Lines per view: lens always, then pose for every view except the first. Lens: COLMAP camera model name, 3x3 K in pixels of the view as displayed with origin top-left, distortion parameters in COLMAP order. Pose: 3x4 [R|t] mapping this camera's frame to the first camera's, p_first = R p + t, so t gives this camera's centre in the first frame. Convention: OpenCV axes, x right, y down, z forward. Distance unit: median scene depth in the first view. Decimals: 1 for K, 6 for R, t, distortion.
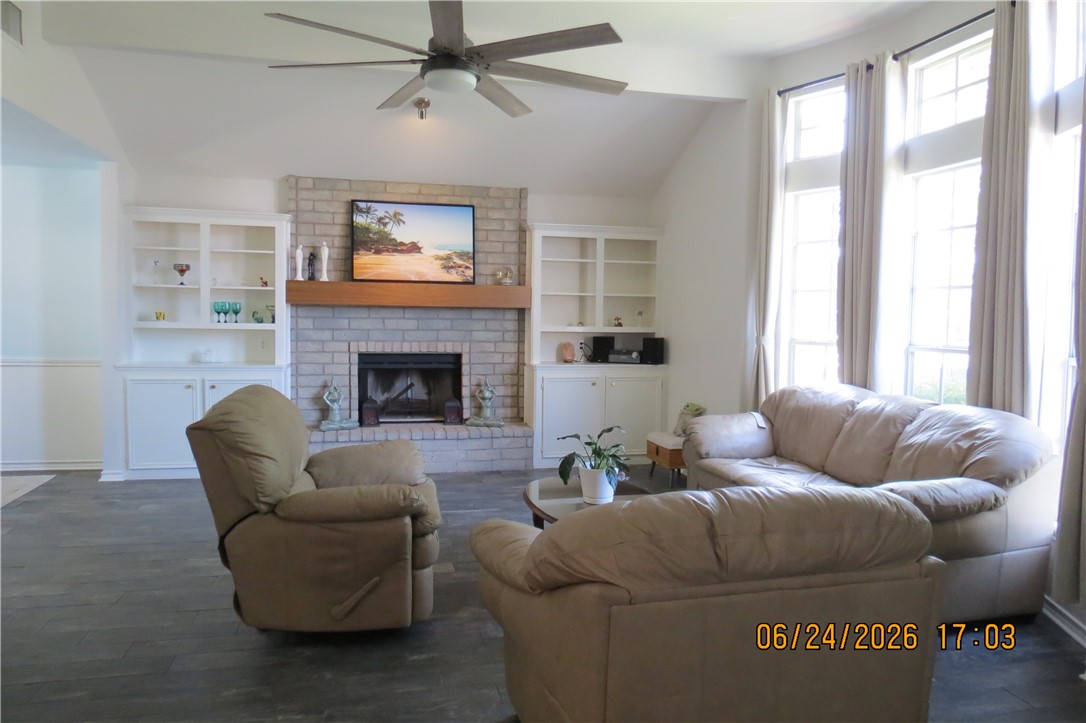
lens RADIAL K [[778.4, 0, 558.3], [0, 778.4, 358.5], [0, 0, 1]] dist [-0.026267, 0.003143]
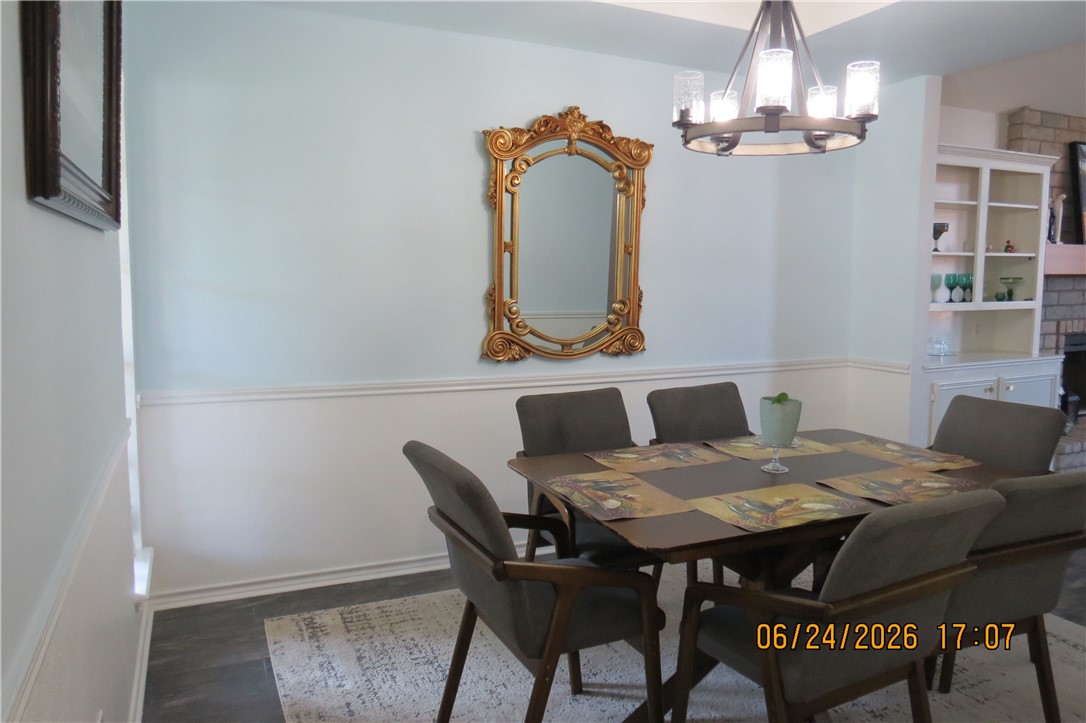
lens RADIAL K [[772.0, 0, 543.0], [0, 772.0, 361.5], [0, 0, 1]] dist [-0.031015, 0.000245]
pose [[0.980025, -0.043964, 0.193953, -0.952313], [0.033363, 0.997783, 0.057587, -0.043097], [-0.196055, -0.049966, 0.979319, 0.337970]]
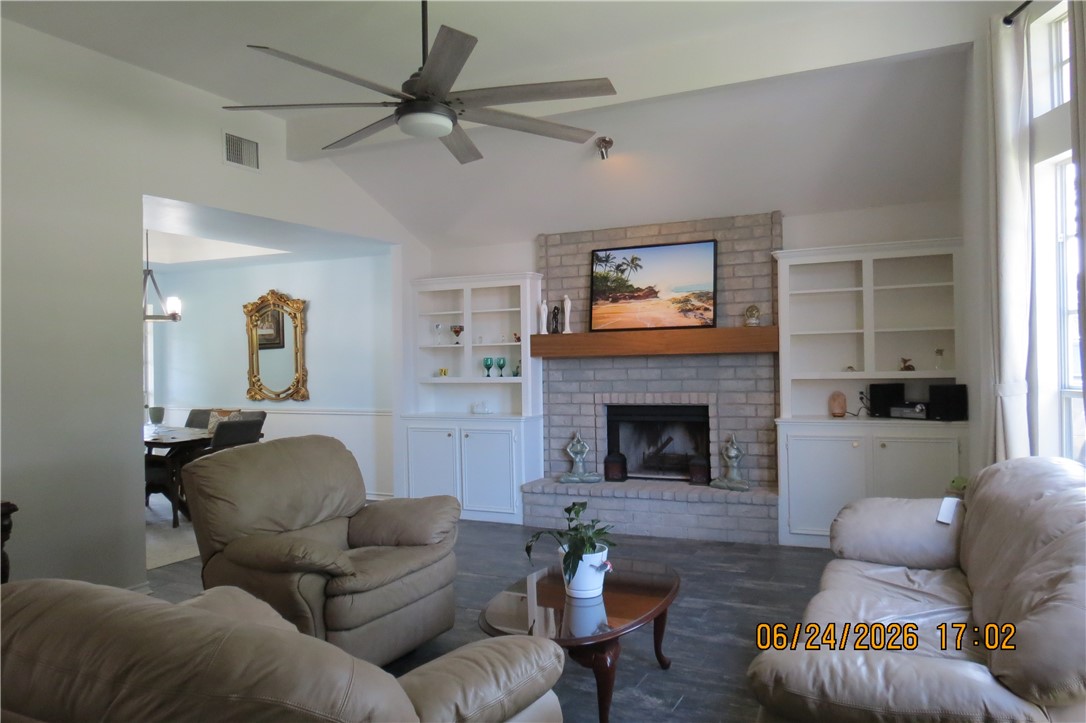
lens RADIAL K [[772.0, 0, 543.0], [0, 772.0, 361.5], [0, 0, 1]] dist [-0.031015, 0.000245]
pose [[0.771584, -0.034710, -0.635180, 0.305603], [-0.005620, 0.998099, -0.061370, -0.001463], [0.636103, 0.050922, 0.769922, 0.205577]]
